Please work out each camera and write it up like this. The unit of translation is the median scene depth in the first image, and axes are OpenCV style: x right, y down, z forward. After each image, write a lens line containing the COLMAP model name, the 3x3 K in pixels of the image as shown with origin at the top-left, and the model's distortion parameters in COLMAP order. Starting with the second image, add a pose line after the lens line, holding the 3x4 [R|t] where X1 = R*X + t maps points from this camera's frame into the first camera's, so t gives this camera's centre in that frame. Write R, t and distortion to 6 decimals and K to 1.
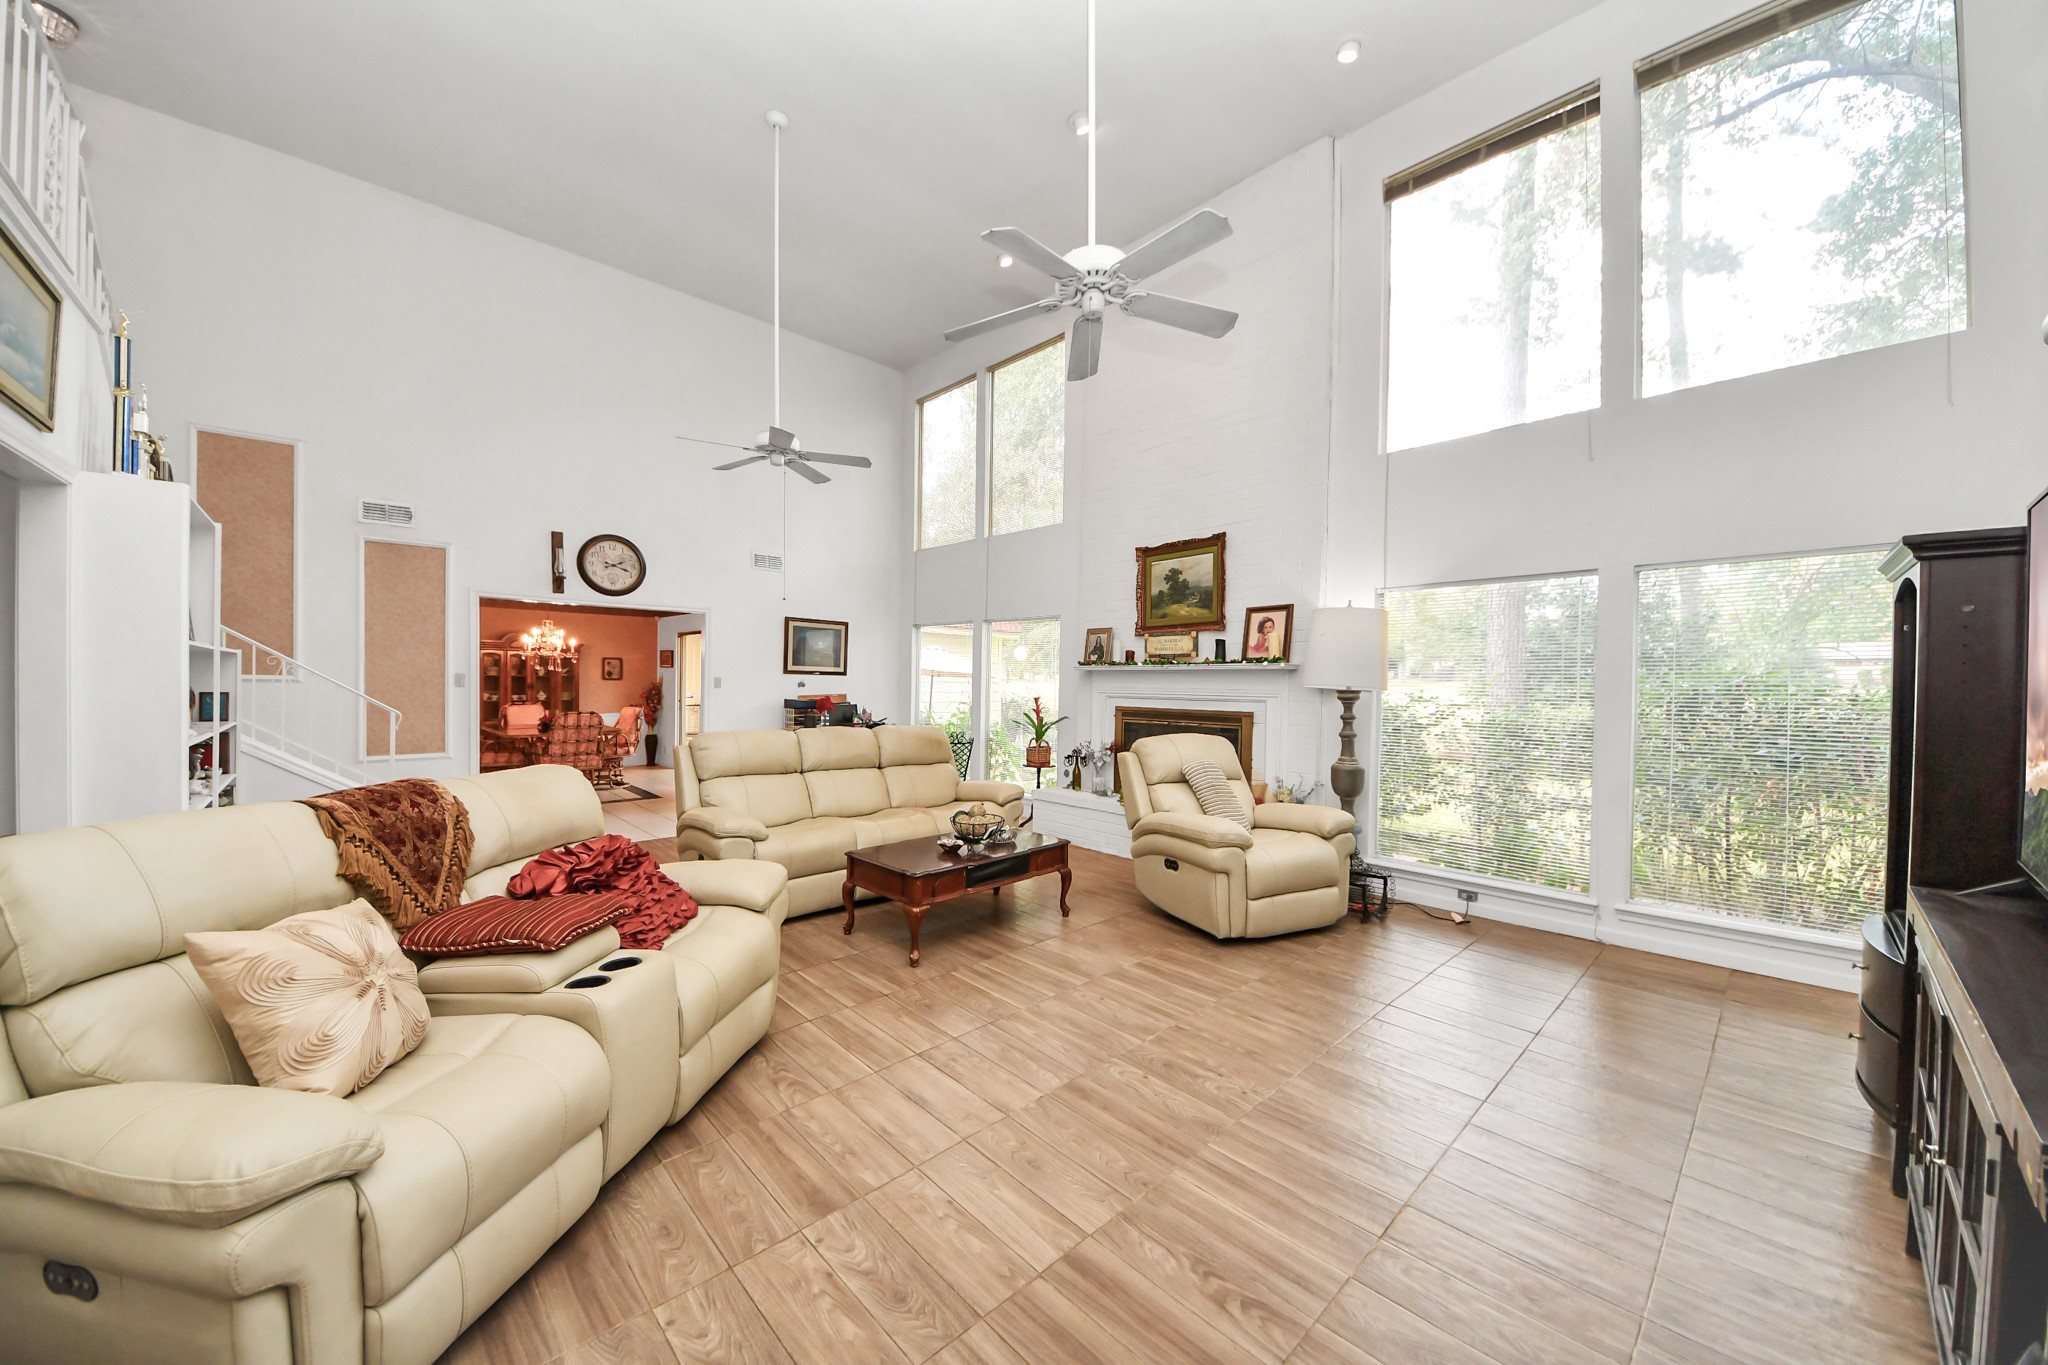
lens RADIAL K [[722.4, 0, 1017.9], [0, 722.4, 687.6], [0, 0, 1]] dist [0.043033, -0.027212]
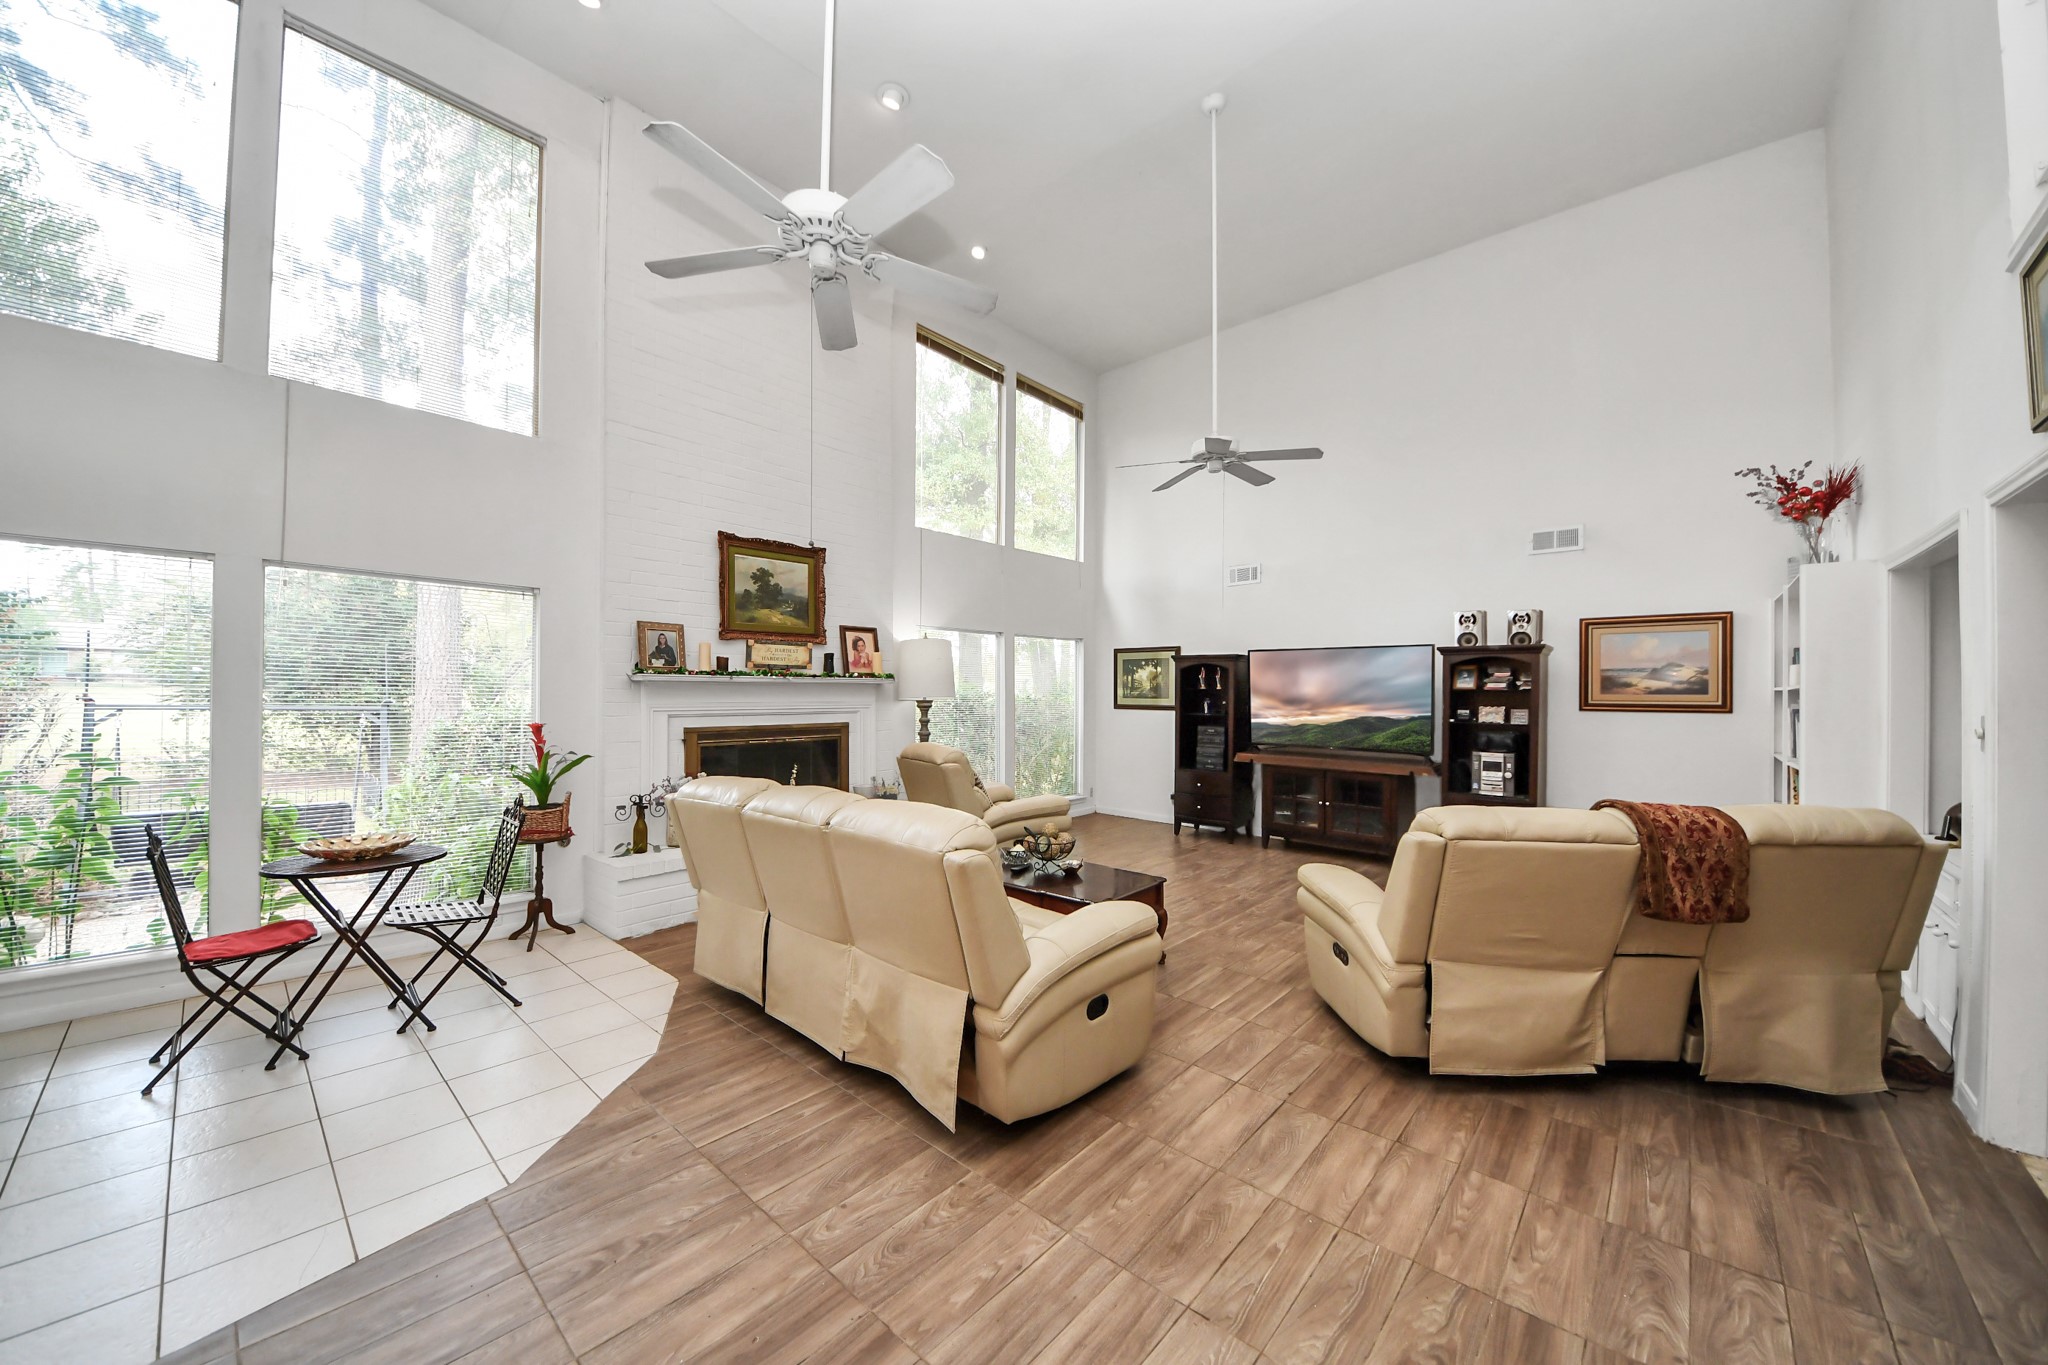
lens RADIAL K [[722.4, 0, 1017.9], [0, 722.4, 687.6], [0, 0, 1]] dist [0.043033, -0.027212]
pose [[-0.088093, -0.007231, 0.996086, -0.735010], [0.002009, 0.999970, 0.007437, -0.024378], [-0.996110, 0.002656, -0.088076, 0.795497]]
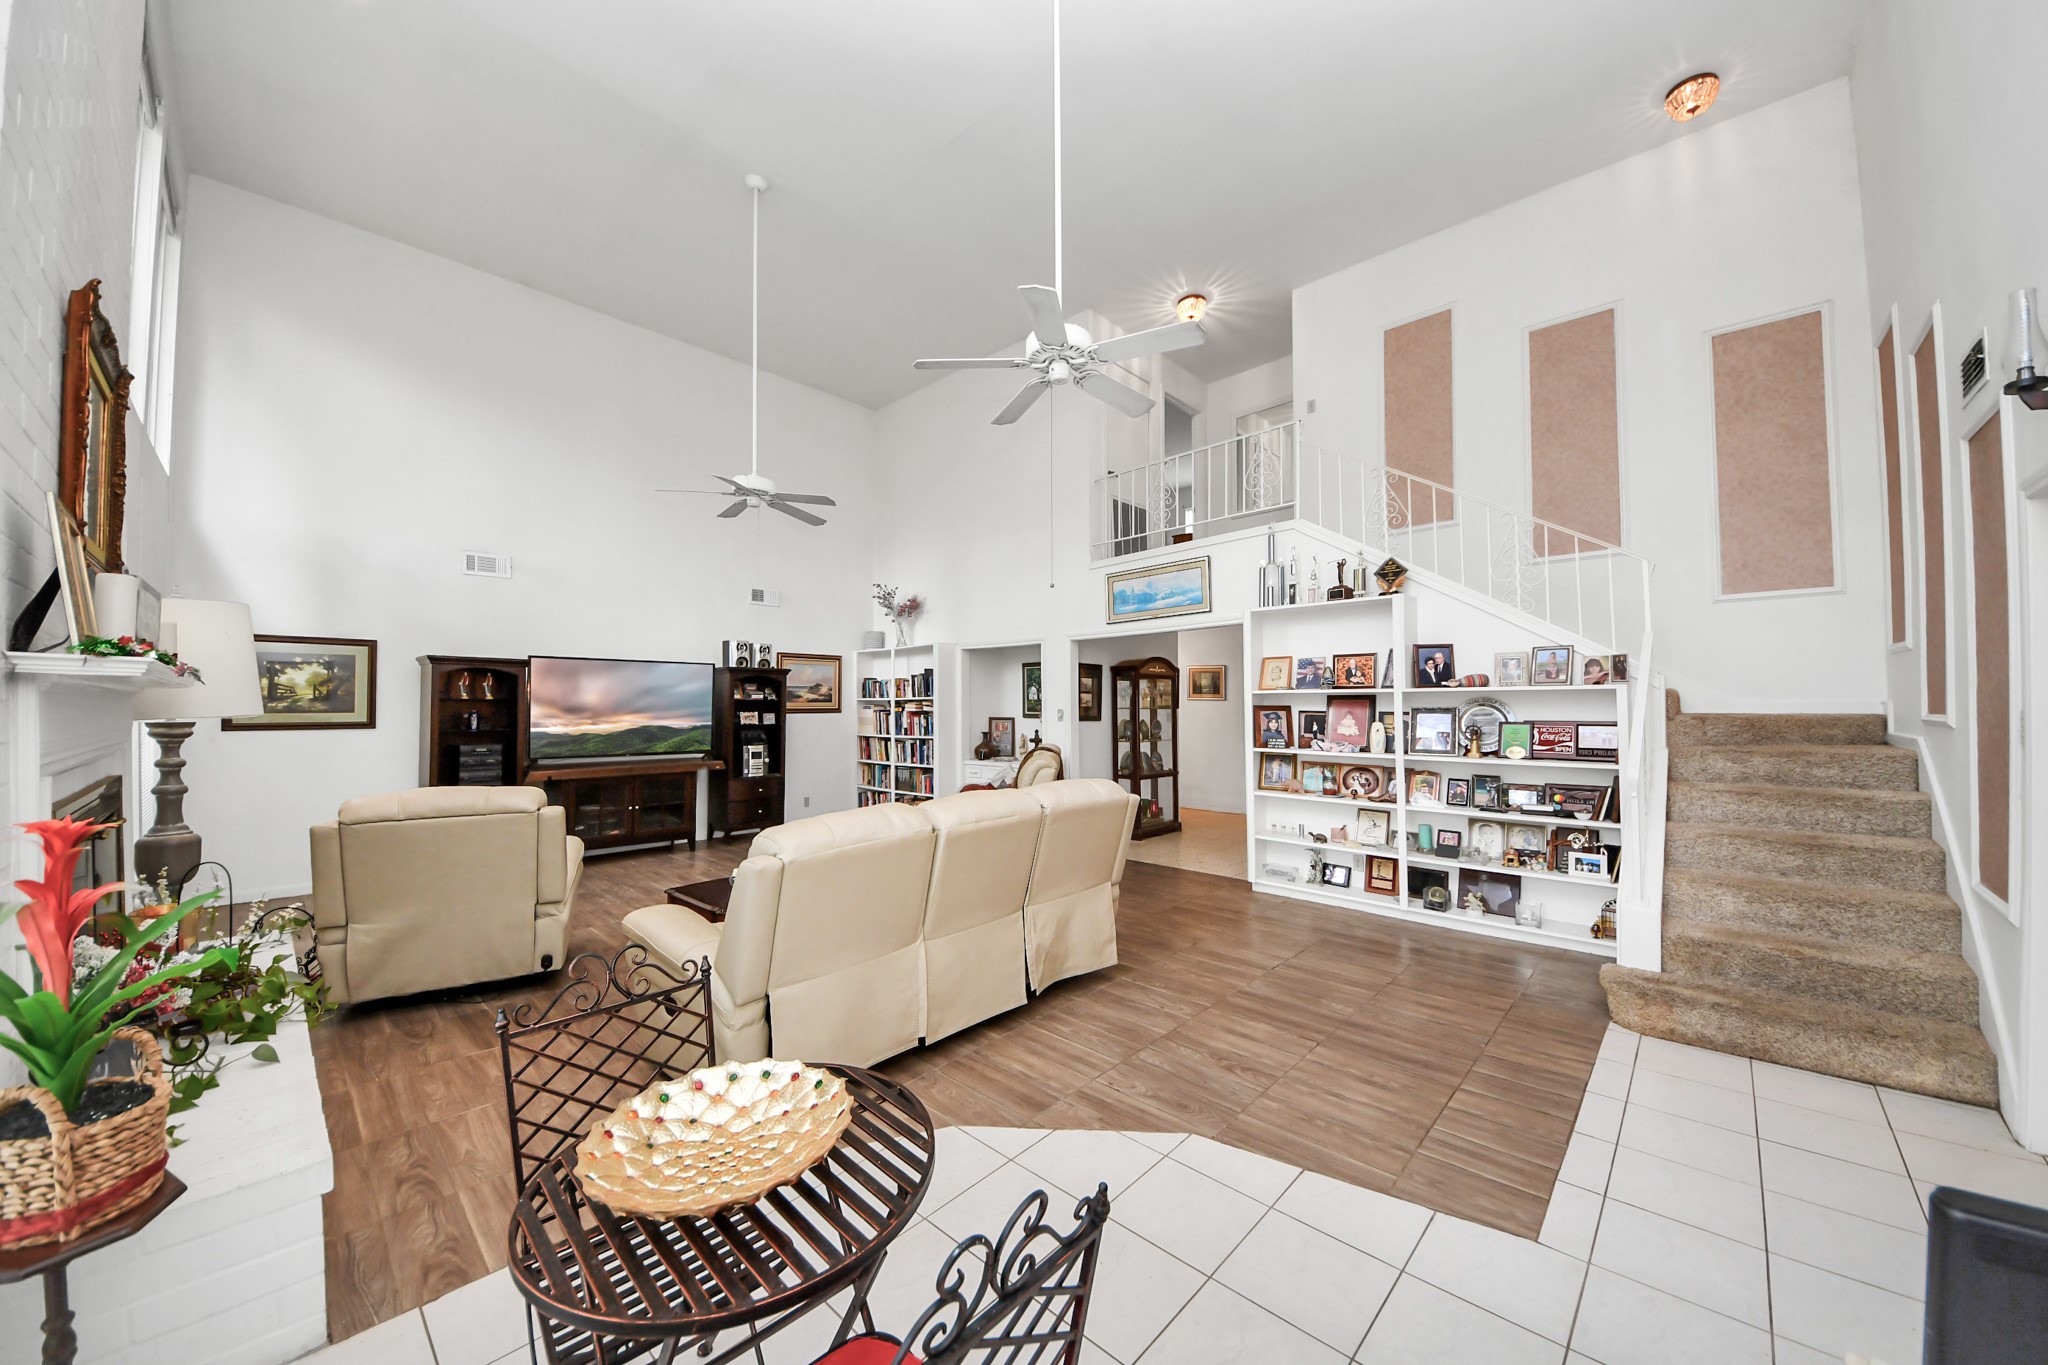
lens RADIAL K [[722.4, 0, 1017.9], [0, 722.4, 687.6], [0, 0, 1]] dist [0.043033, -0.027212]
pose [[-0.998004, -0.011959, -0.062013, -0.223502], [-0.011125, 0.999843, -0.013766, -0.022196], [0.062168, -0.013049, -0.997980, 1.430439]]
